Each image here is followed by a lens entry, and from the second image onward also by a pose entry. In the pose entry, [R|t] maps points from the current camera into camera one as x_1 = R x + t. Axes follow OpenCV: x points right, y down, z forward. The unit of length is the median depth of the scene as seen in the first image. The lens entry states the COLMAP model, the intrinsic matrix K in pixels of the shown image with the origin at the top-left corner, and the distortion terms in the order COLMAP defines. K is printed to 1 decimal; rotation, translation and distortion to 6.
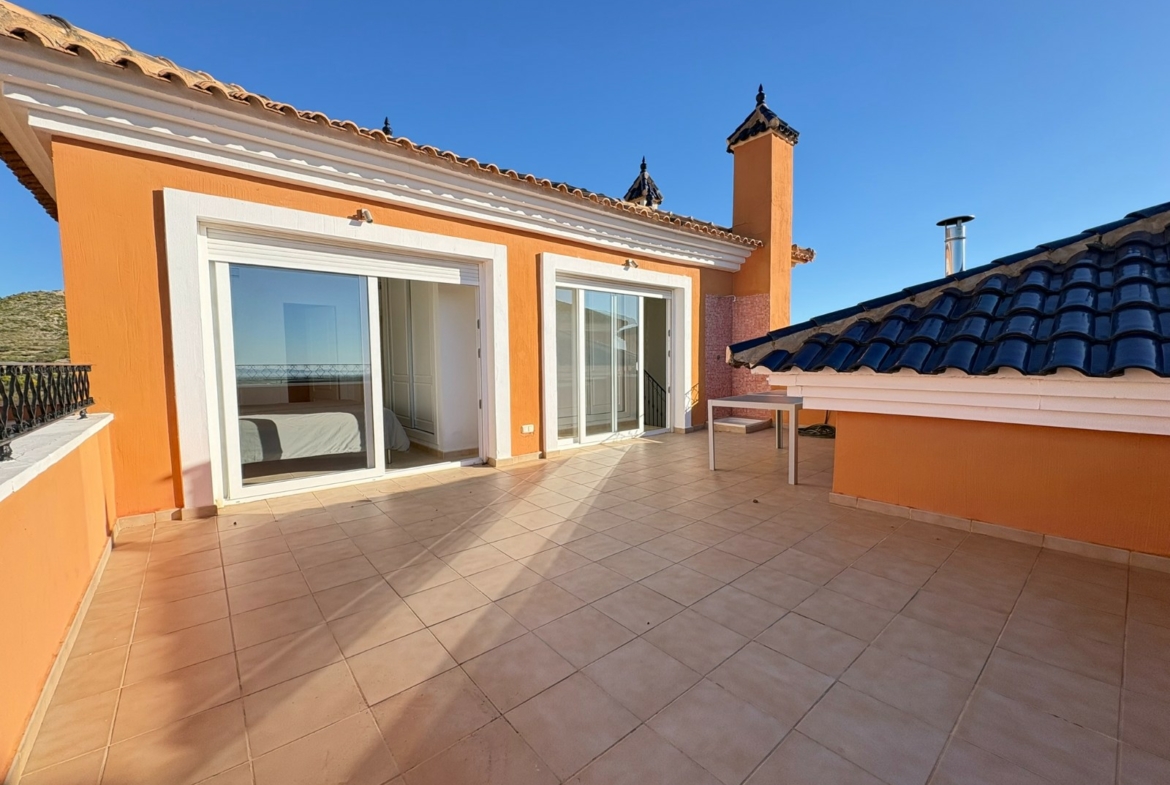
lens RADIAL K [[464.5, 0, 578.5], [0, 464.5, 390.5], [0, 0, 1]] dist [-0.000035, 0.000047]
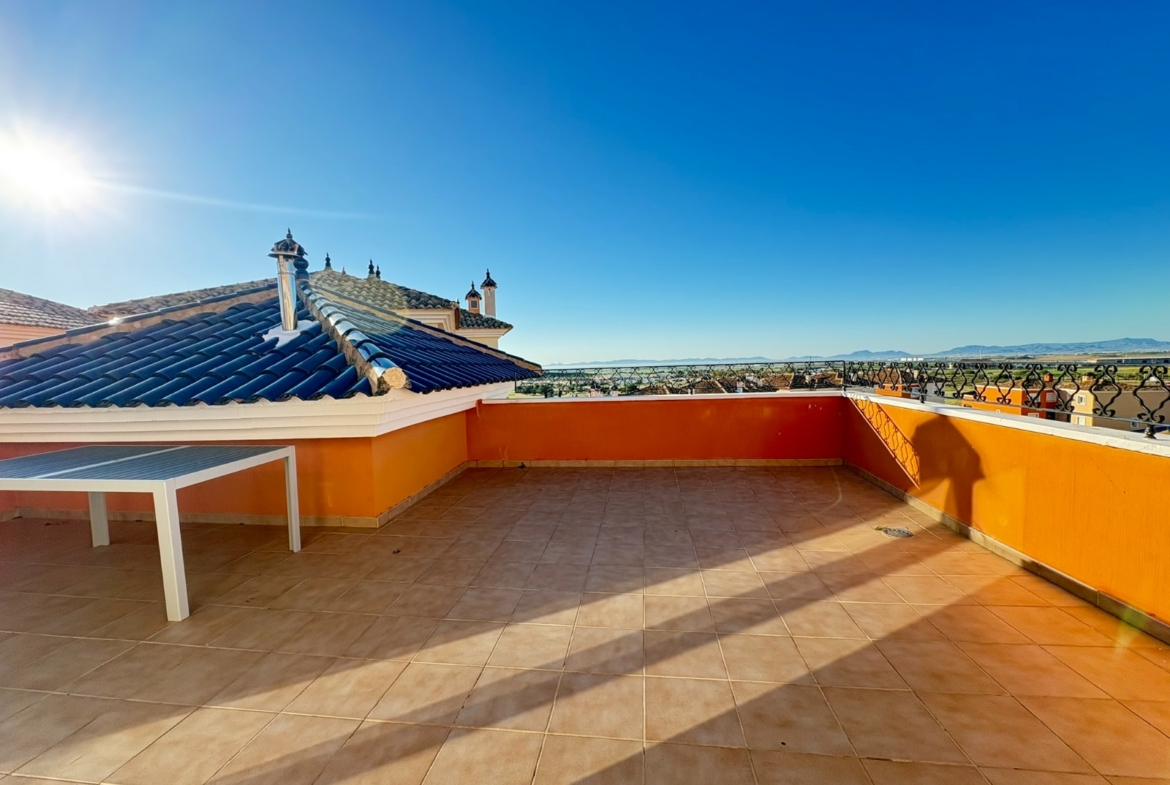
lens RADIAL K [[464.5, 0, 577.8], [0, 464.5, 394.5], [0, 0, 1]] dist [-0.000035, 0.000047]
pose [[-0.675358, -0.022321, 0.737152, -0.587681], [0.085457, 0.990440, 0.108285, -0.138671], [-0.732522, 0.136126, -0.666994, 1.629659]]
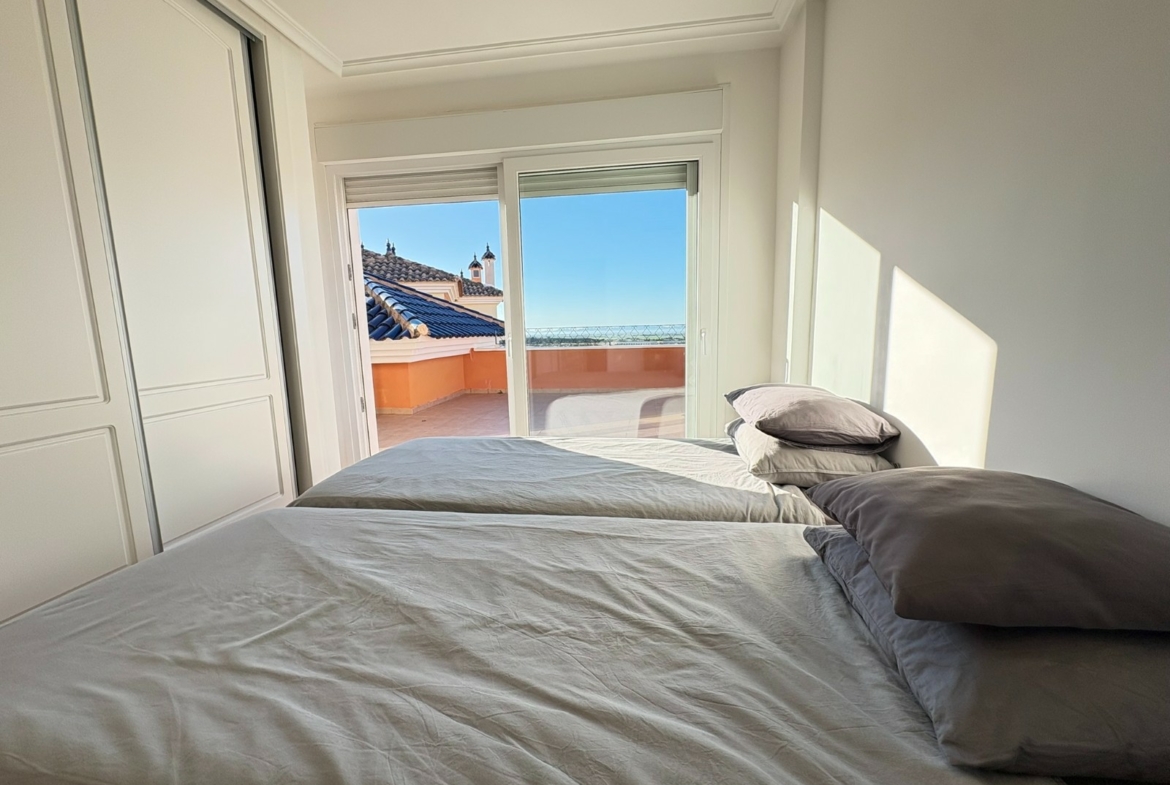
lens RADIAL K [[464.5, 0, 581.6], [0, 464.5, 392.3], [0, 0, 1]] dist [-0.000035, 0.000047]
pose [[-0.669566, -0.078177, 0.738627, -1.634458], [0.078614, 0.981400, 0.175137, -0.128731], [-0.738581, 0.175332, -0.650966, 2.136274]]
